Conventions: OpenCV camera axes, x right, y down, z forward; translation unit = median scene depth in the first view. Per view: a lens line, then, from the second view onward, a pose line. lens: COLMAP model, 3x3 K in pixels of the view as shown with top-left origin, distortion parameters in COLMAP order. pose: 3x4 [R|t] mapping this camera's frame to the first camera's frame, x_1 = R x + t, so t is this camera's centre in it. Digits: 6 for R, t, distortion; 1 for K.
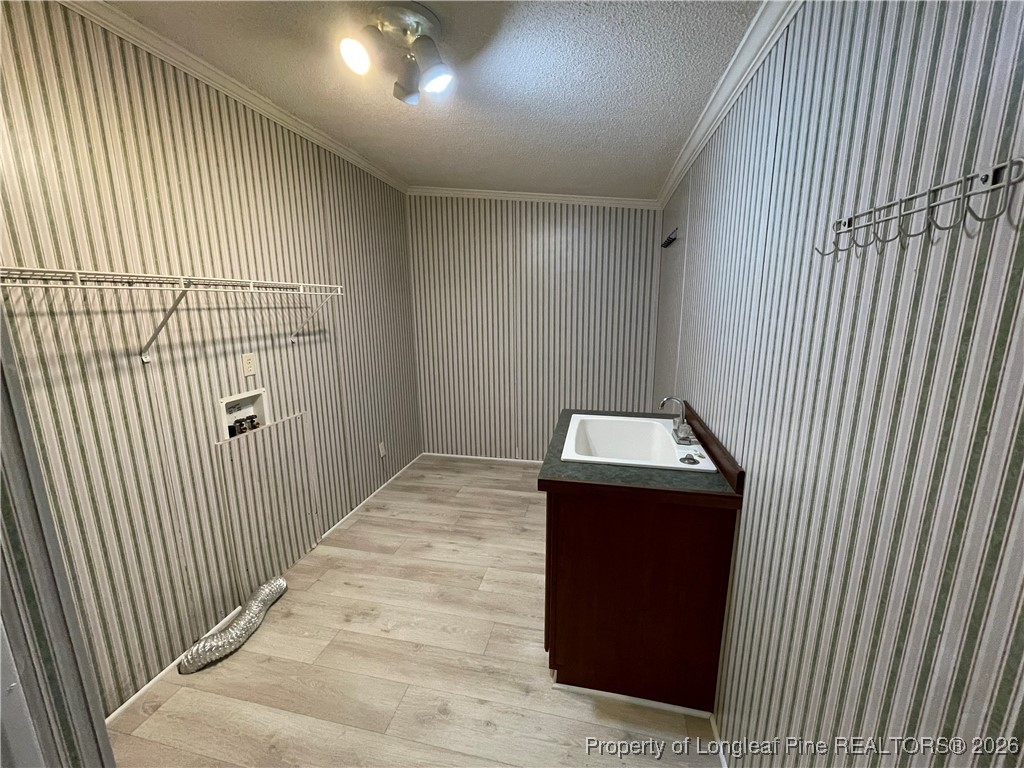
lens RADIAL K [[411.5, 0, 512.0], [0, 411.5, 384.0], [0, 0, 1]] dist [-0.003695, -0.000428]
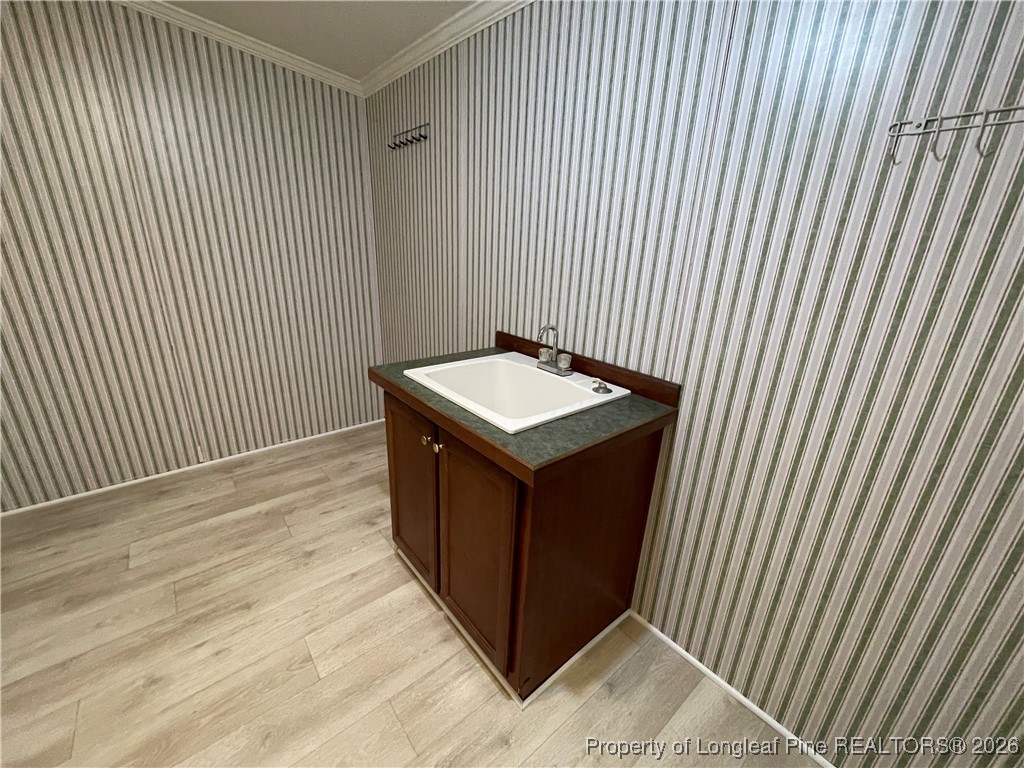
lens RADIAL K [[411.5, 0, 512.0], [0, 411.5, 384.0], [0, 0, 1]] dist [-0.003695, -0.000428]
pose [[0.606366, -0.223548, 0.763116, -0.298597], [0.107511, 0.973906, 0.199869, -0.026906], [-0.787884, -0.039150, 0.614578, 0.437123]]
